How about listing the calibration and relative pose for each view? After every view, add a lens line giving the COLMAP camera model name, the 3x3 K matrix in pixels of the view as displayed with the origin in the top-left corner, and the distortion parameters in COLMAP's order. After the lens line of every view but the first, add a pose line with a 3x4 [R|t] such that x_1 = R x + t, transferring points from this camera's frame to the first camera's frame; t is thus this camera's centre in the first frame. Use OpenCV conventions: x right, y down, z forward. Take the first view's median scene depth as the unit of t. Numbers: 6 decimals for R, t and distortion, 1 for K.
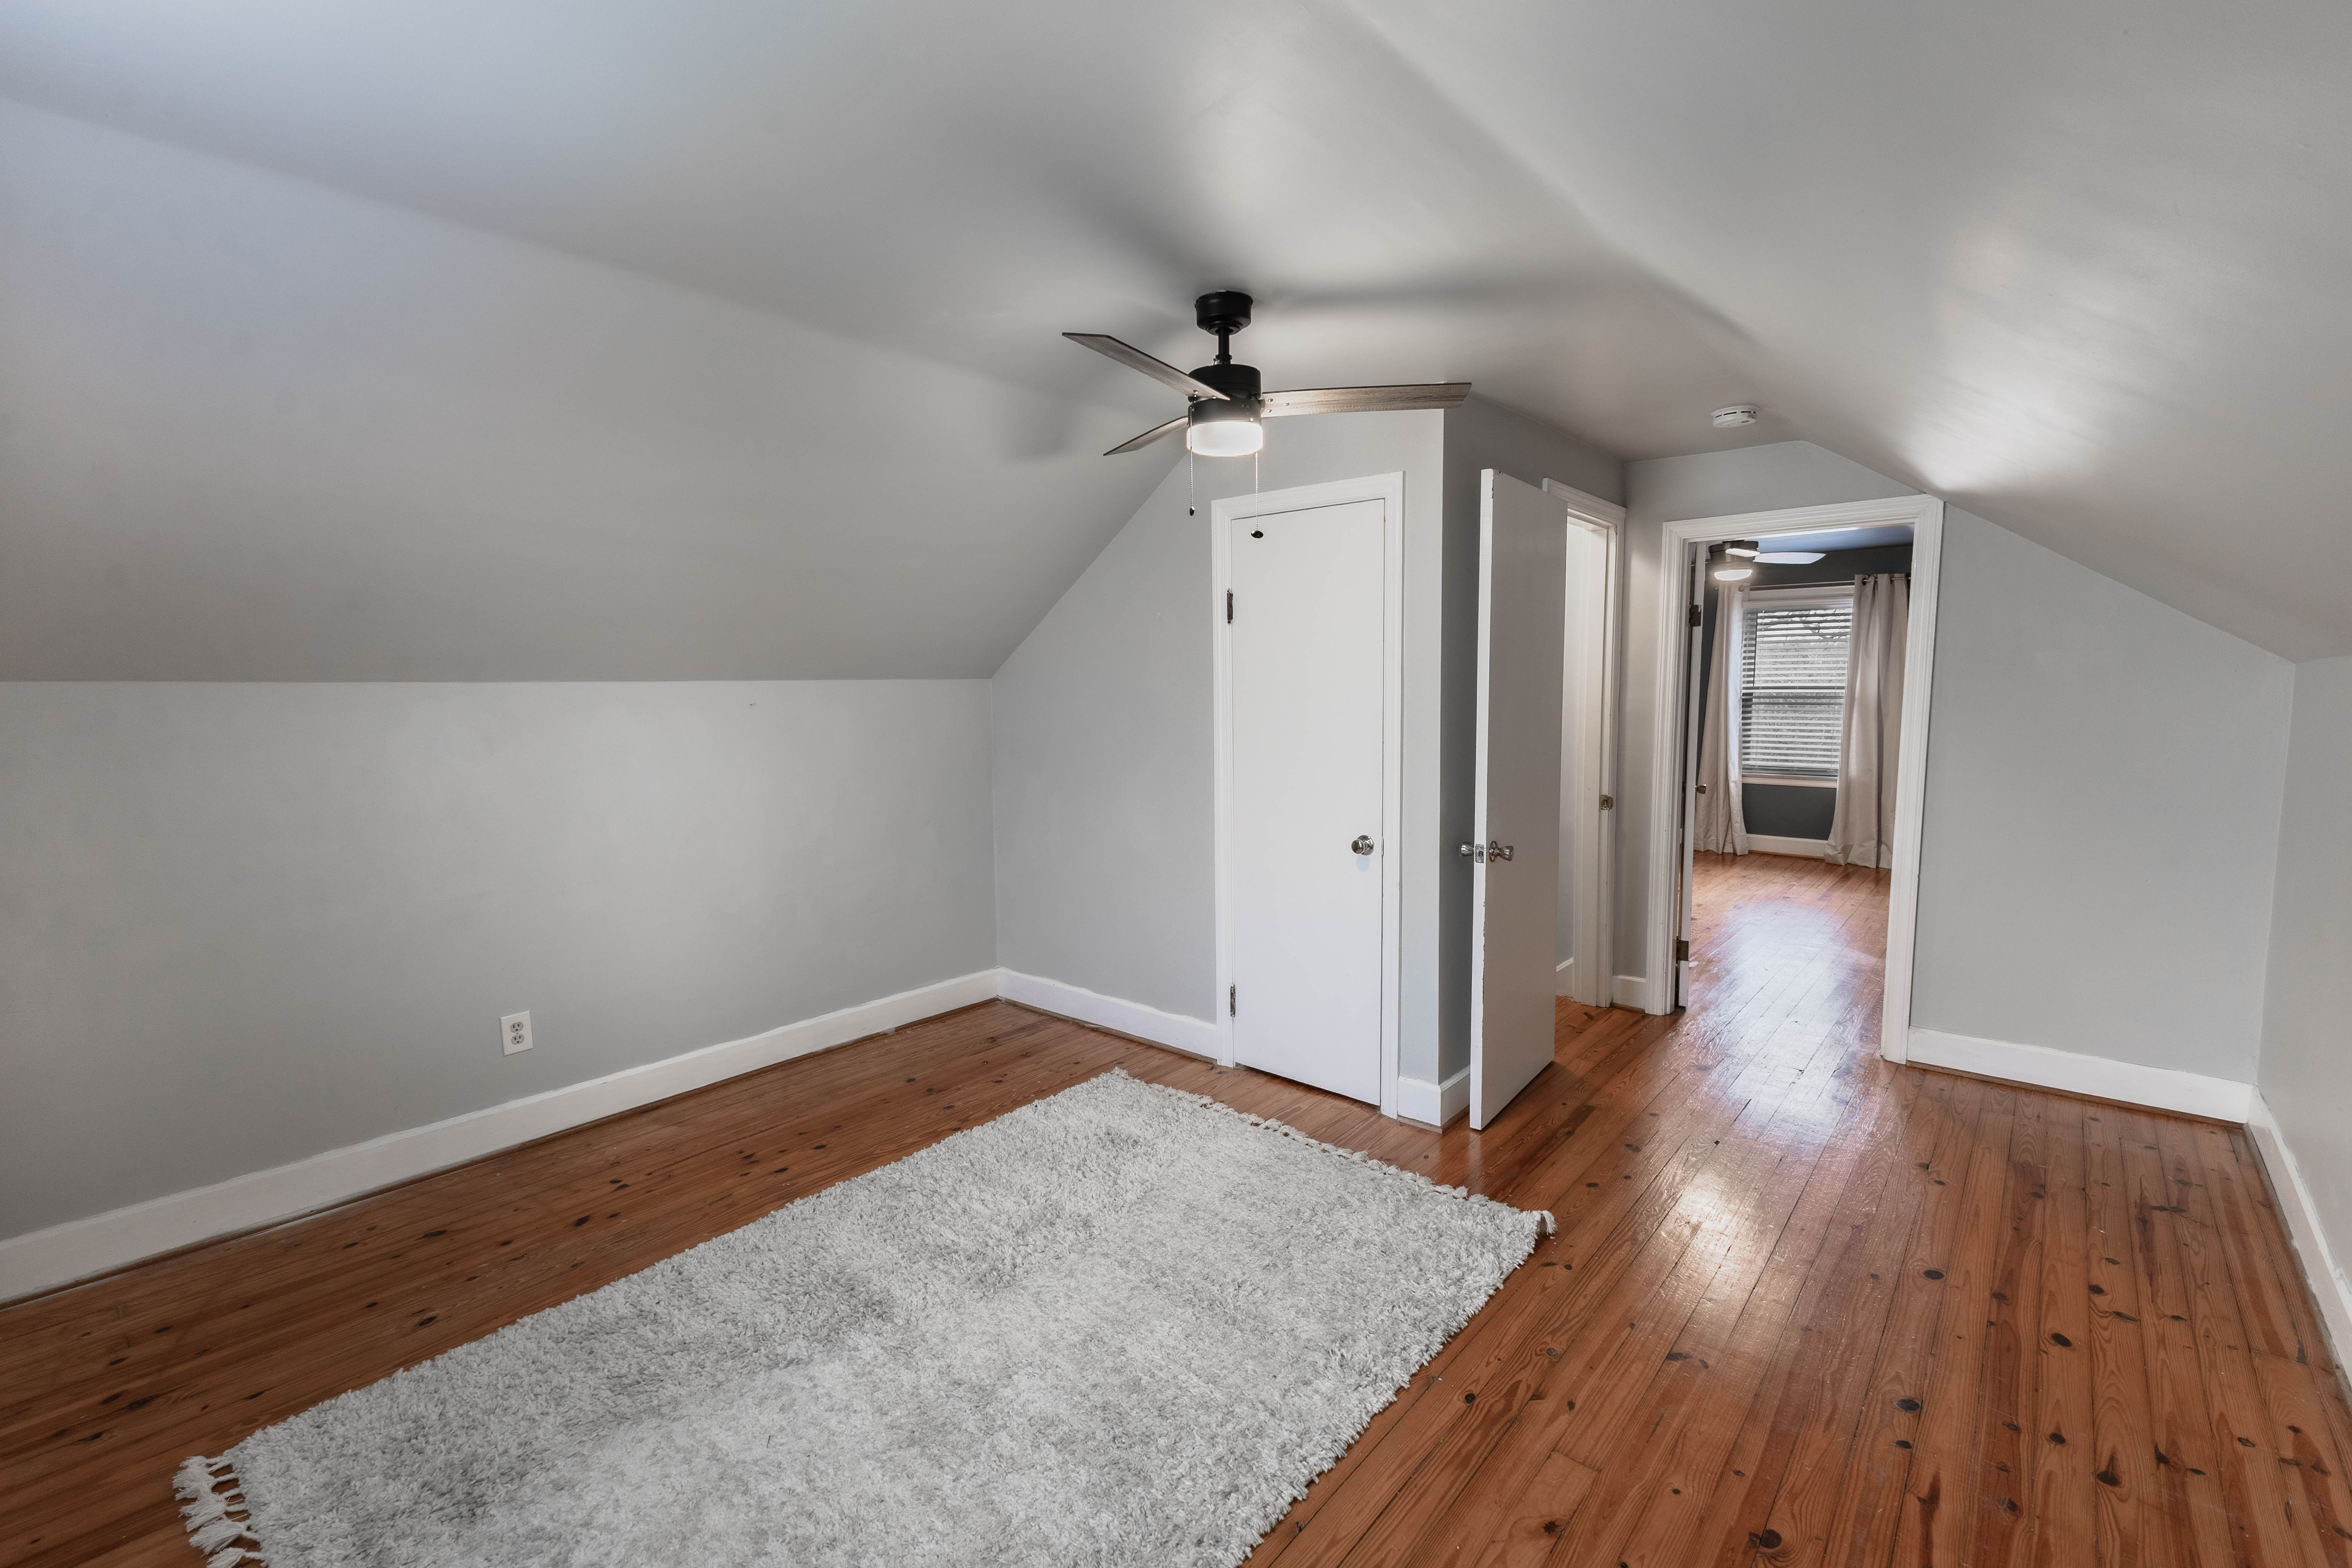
lens RADIAL K [[1016.9, 0, 1174.6], [0, 1016.9, 778.7], [0, 0, 1]] dist [0.013160, -0.000094]
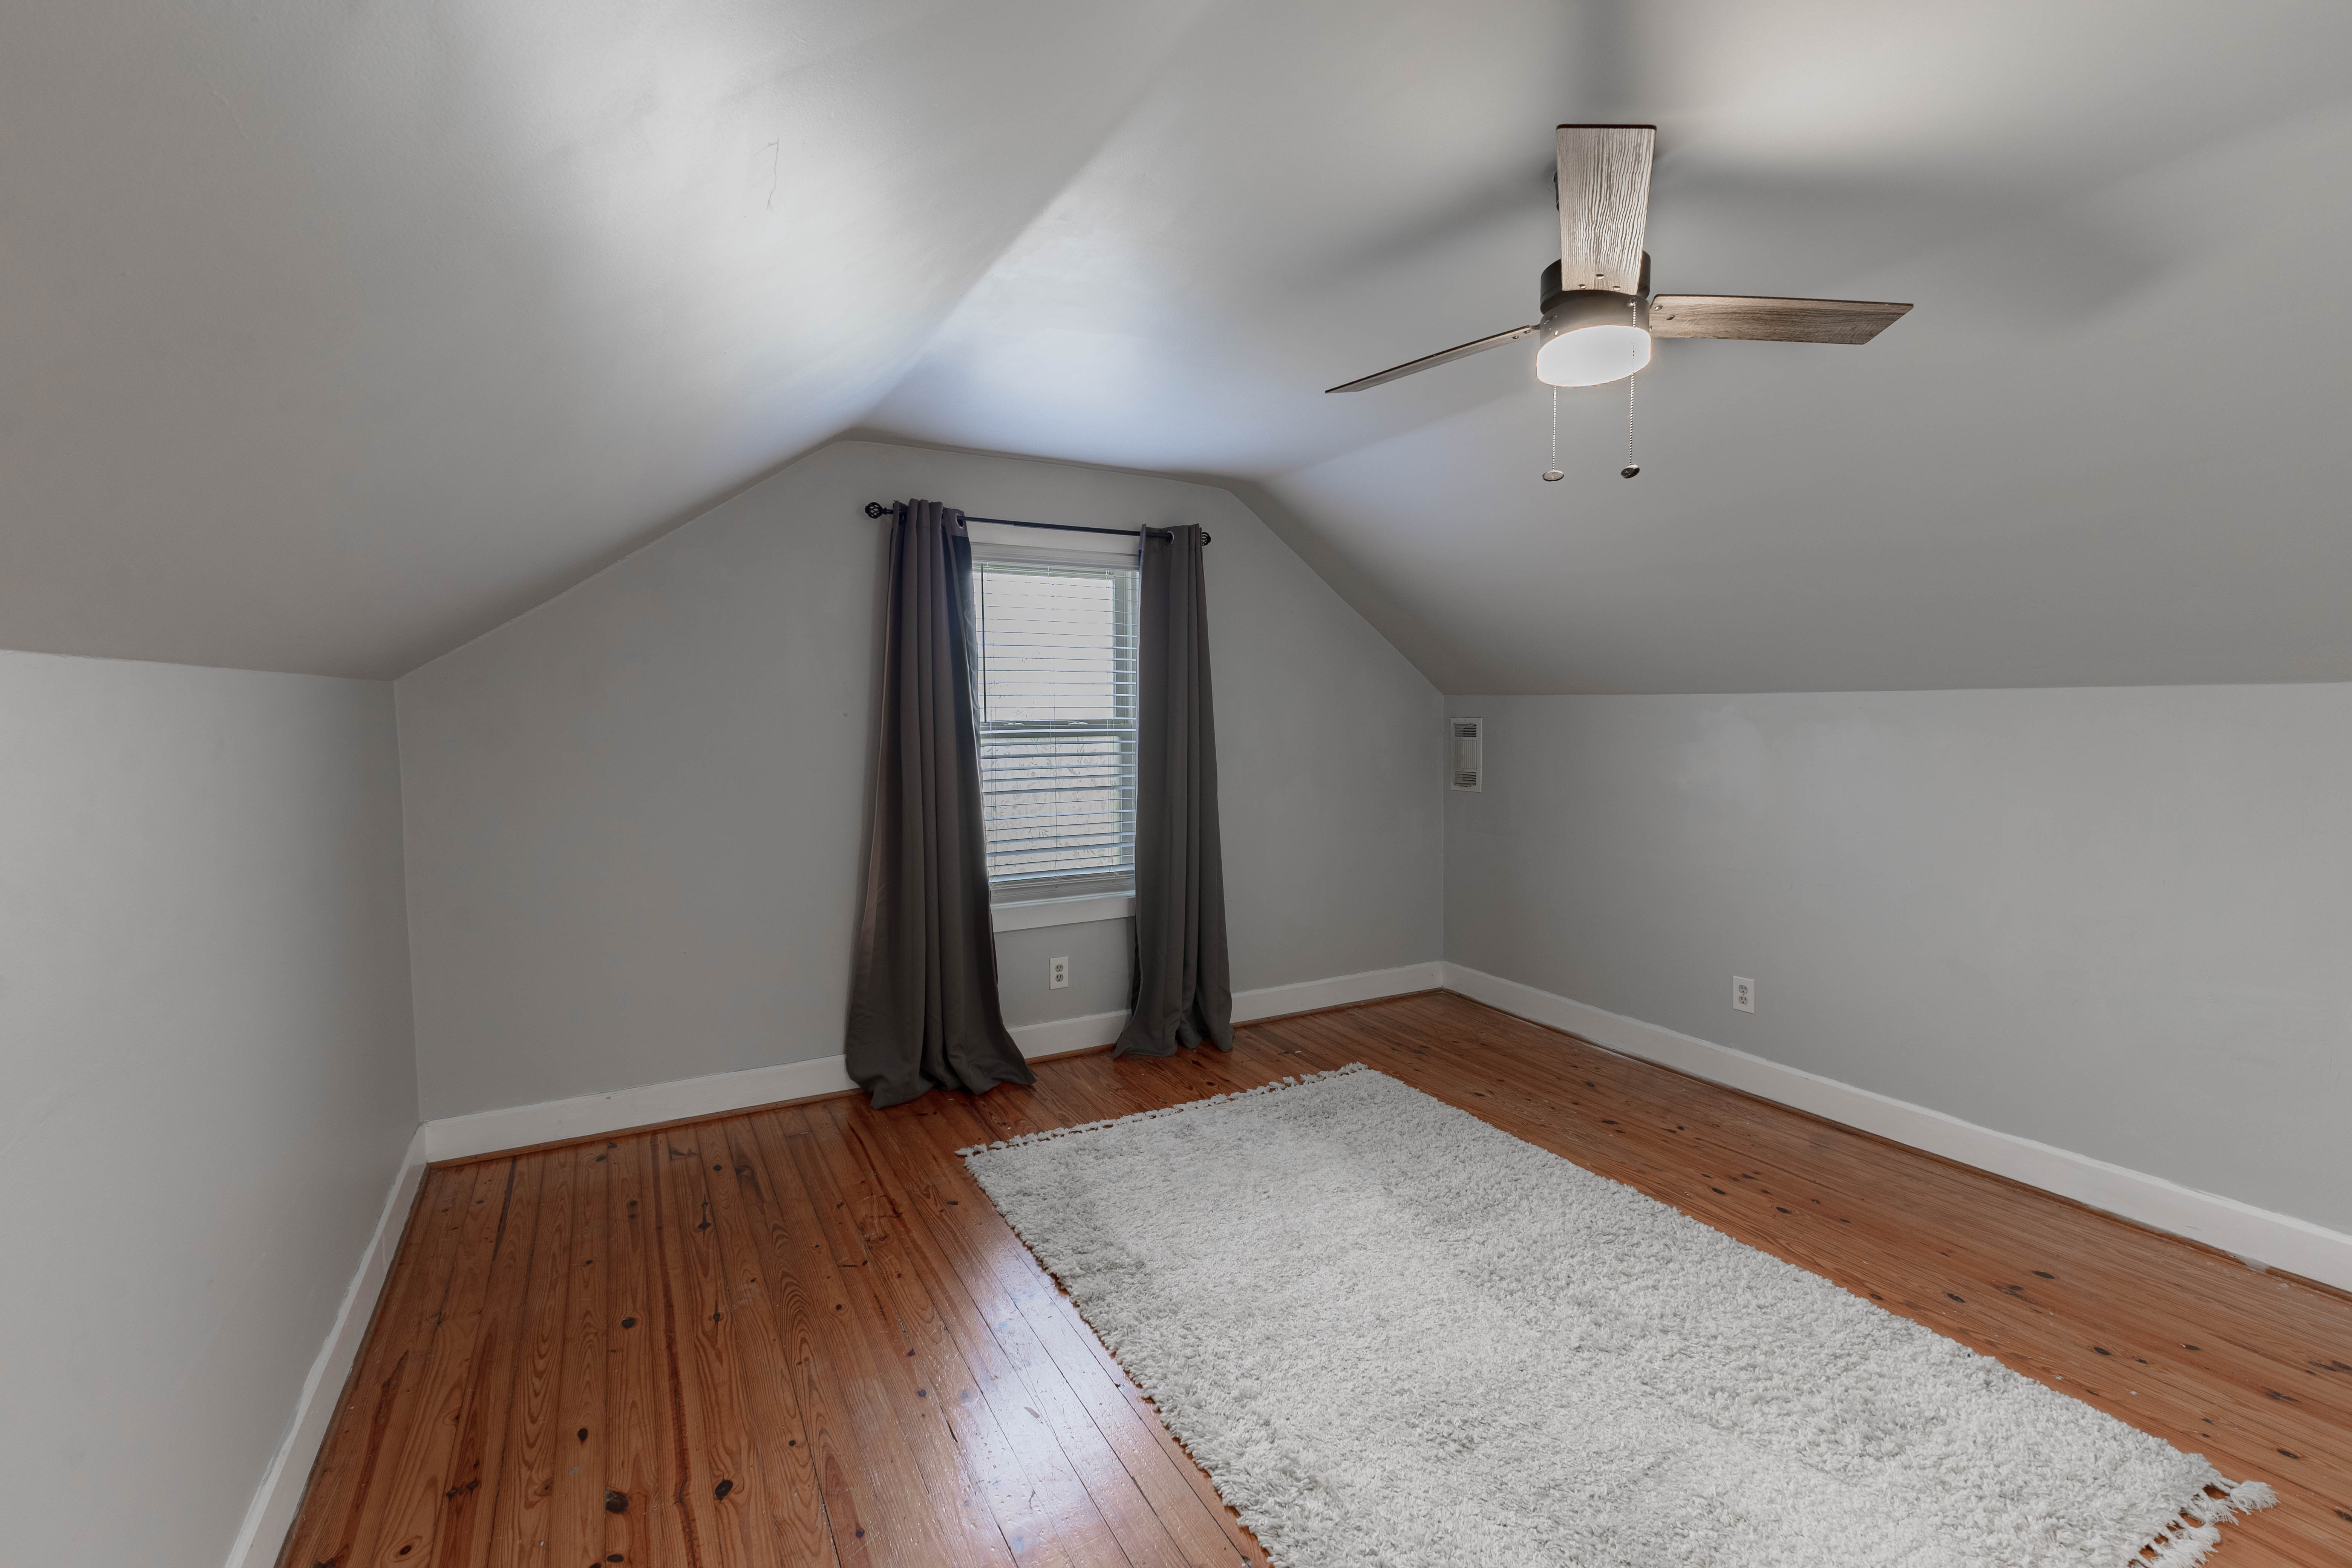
lens RADIAL K [[1011.8, 0, 1176.0], [0, 1011.8, 784.0], [0, 0, 1]] dist [0.013112, -0.000600]
pose [[-0.339598, 0.079696, -0.937188, 0.671495], [-0.081857, 0.990119, 0.113859, -0.070224], [0.937002, 0.115382, -0.329719, 0.788361]]
